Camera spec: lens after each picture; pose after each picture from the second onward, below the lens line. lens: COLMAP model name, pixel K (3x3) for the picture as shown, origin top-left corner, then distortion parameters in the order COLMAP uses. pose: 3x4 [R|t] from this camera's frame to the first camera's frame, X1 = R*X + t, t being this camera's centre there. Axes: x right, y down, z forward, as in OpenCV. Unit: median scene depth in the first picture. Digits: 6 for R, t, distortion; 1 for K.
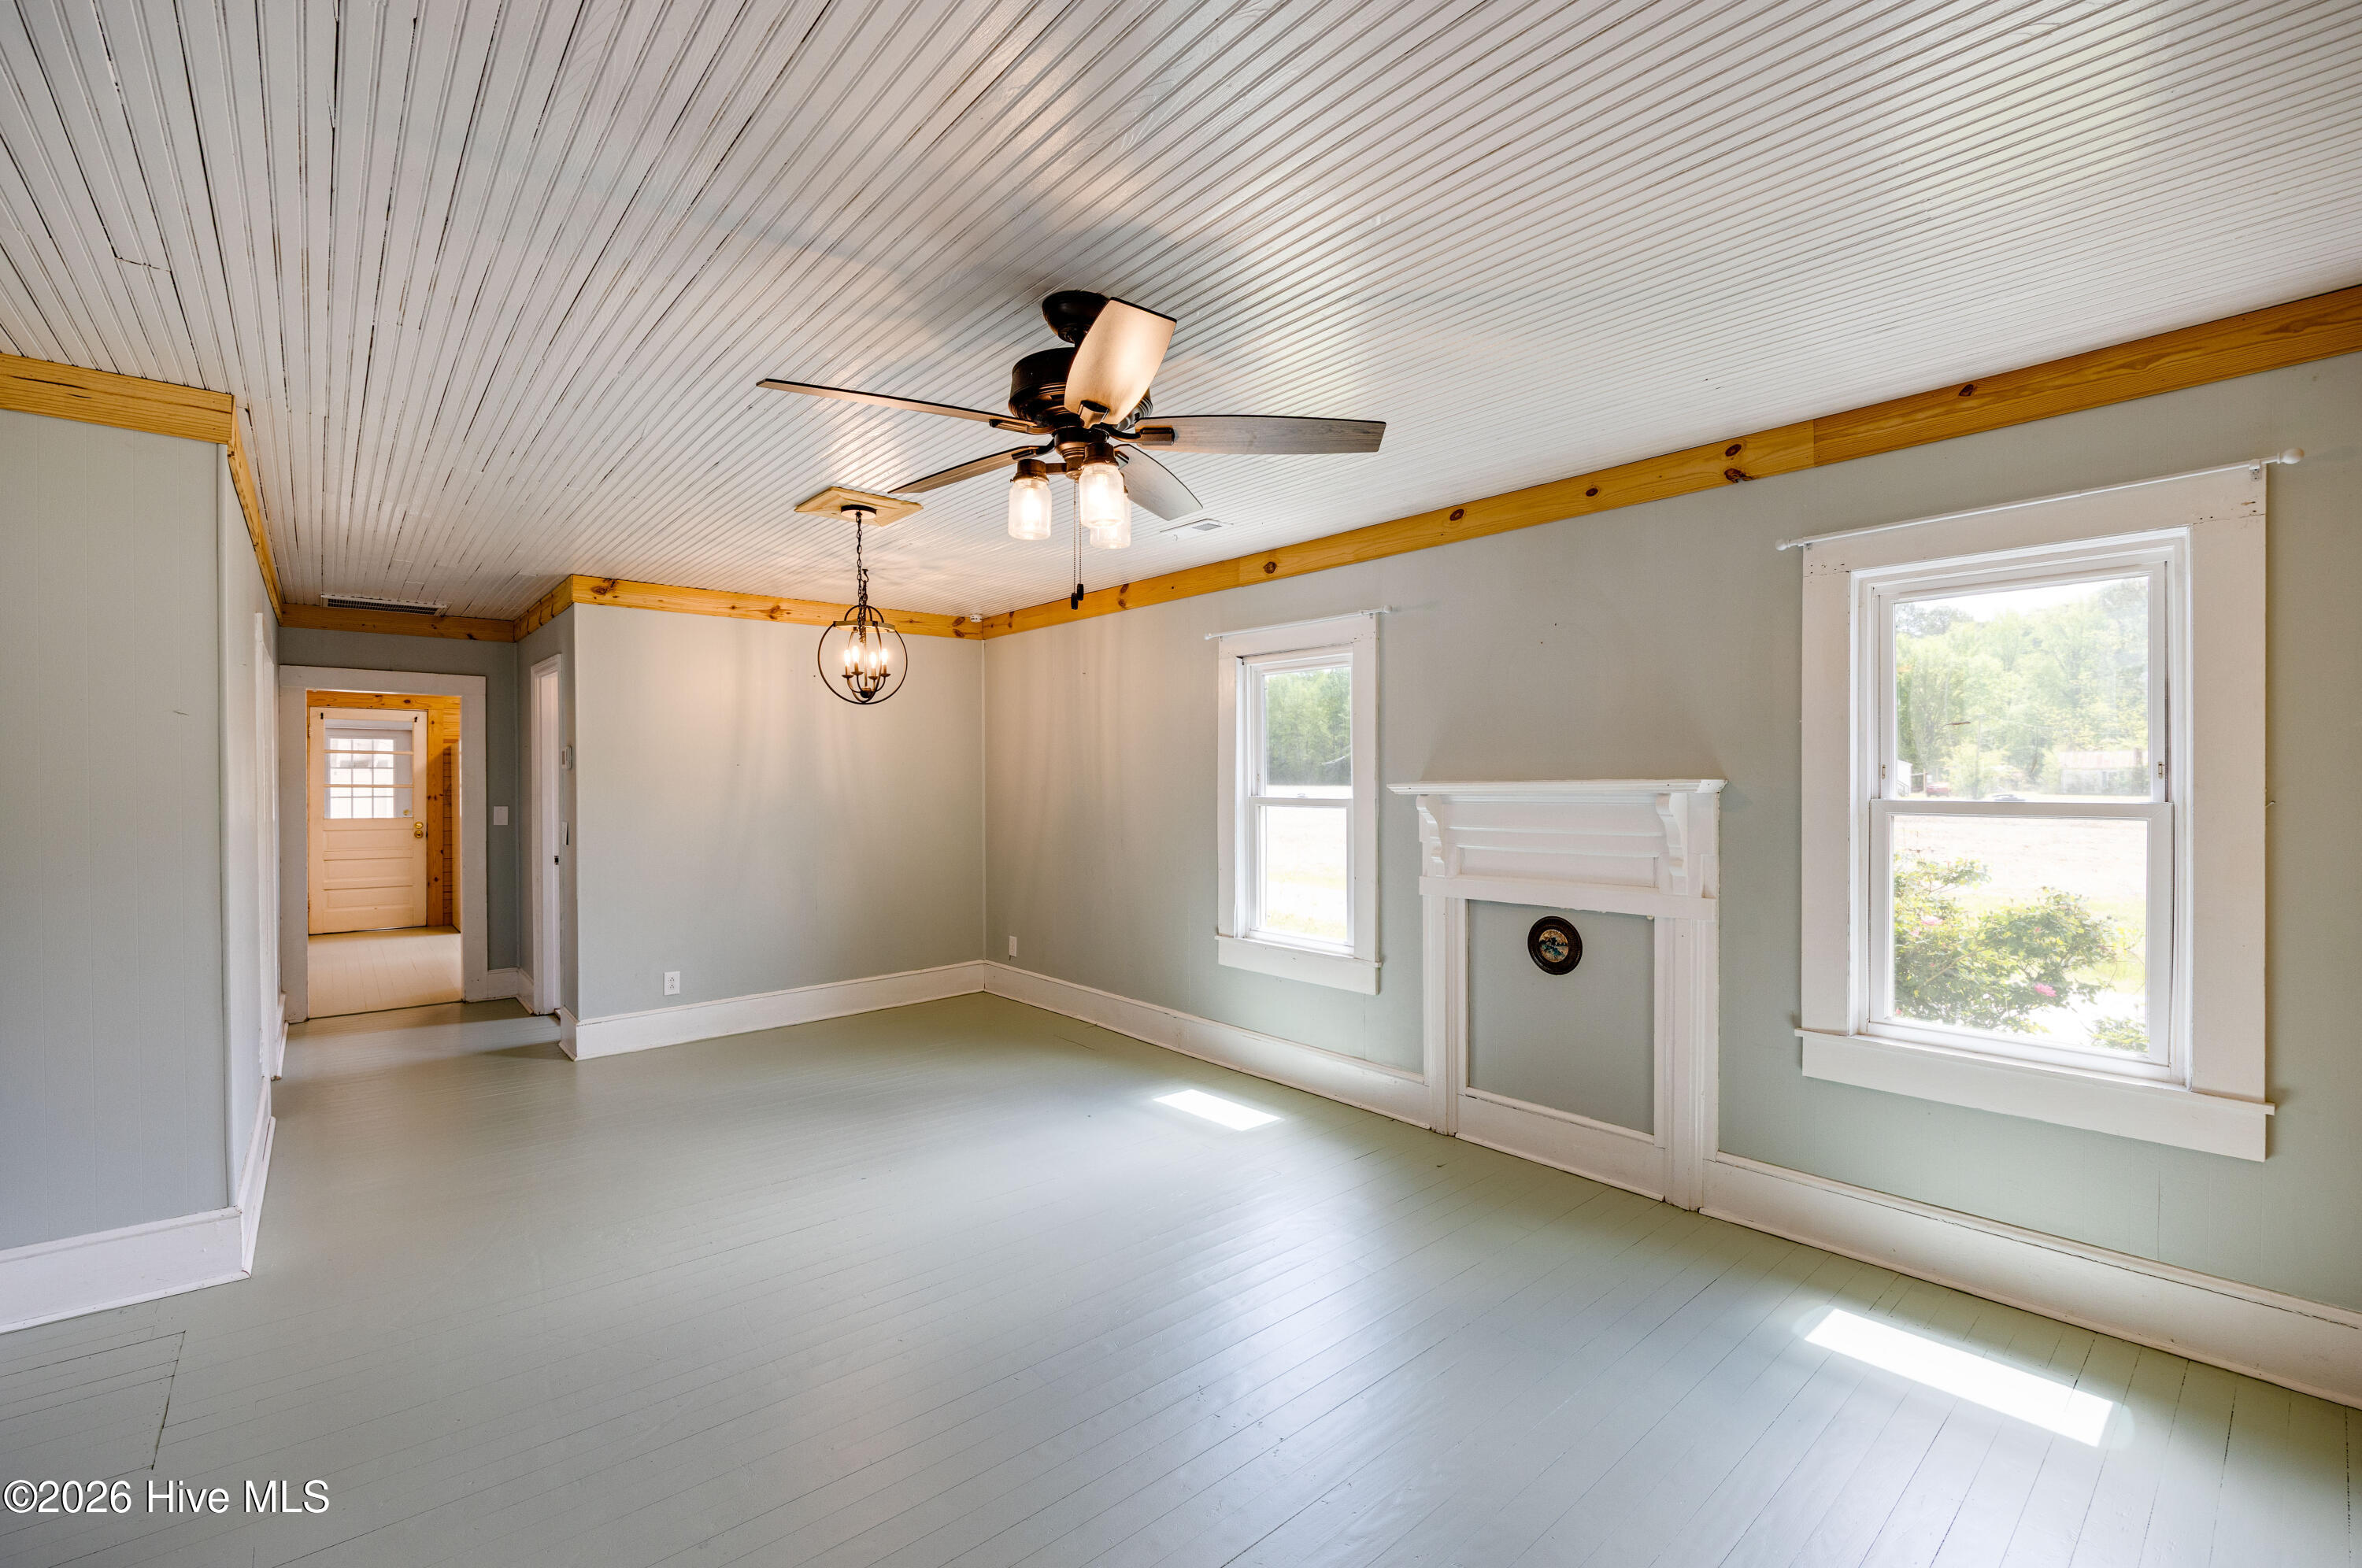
lens RADIAL K [[999.4, 0, 1188.4], [0, 999.4, 785.6], [0, 0, 1]] dist [-0.016536, 0.000958]
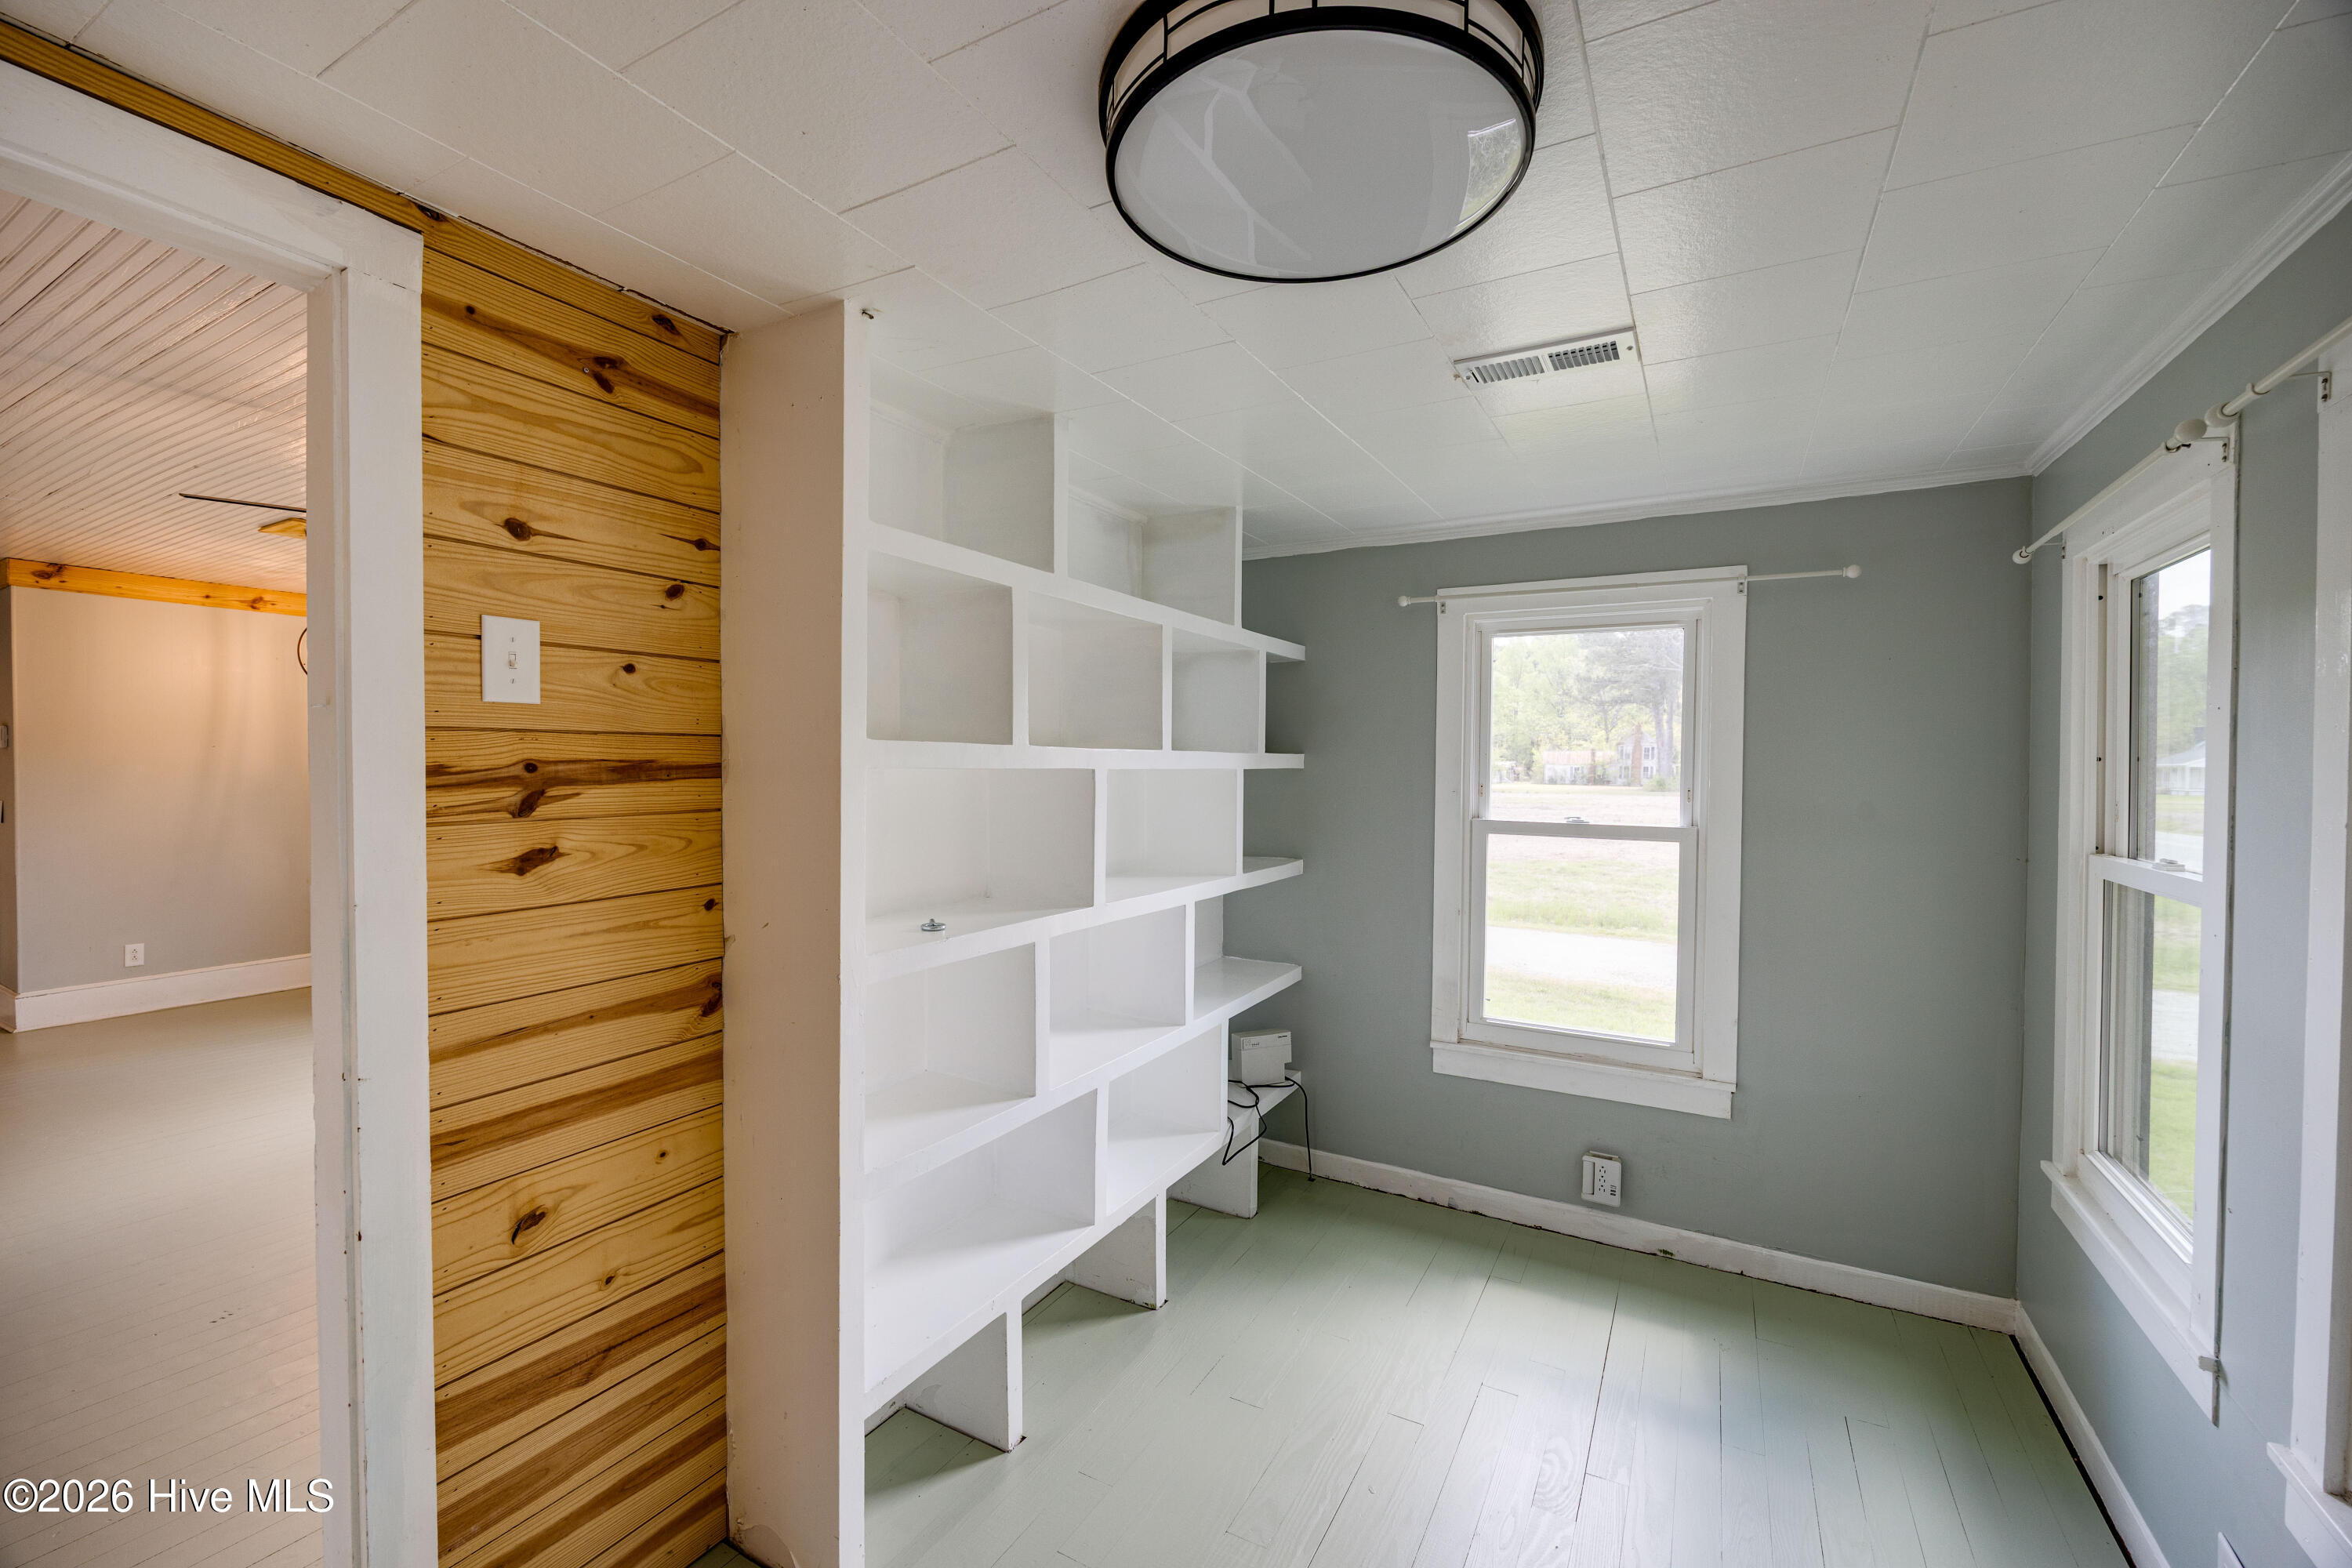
lens RADIAL K [[967.4, 0, 1183.9], [0, 967.4, 782.0], [0, 0, 1]] dist [-0.018030, 0.000159]
pose [[0.940706, -0.000809, 0.339221, 0.178656], [-0.000686, 0.999991, 0.004289, 0.012568], [-0.339221, -0.004268, 0.940697, -0.302942]]
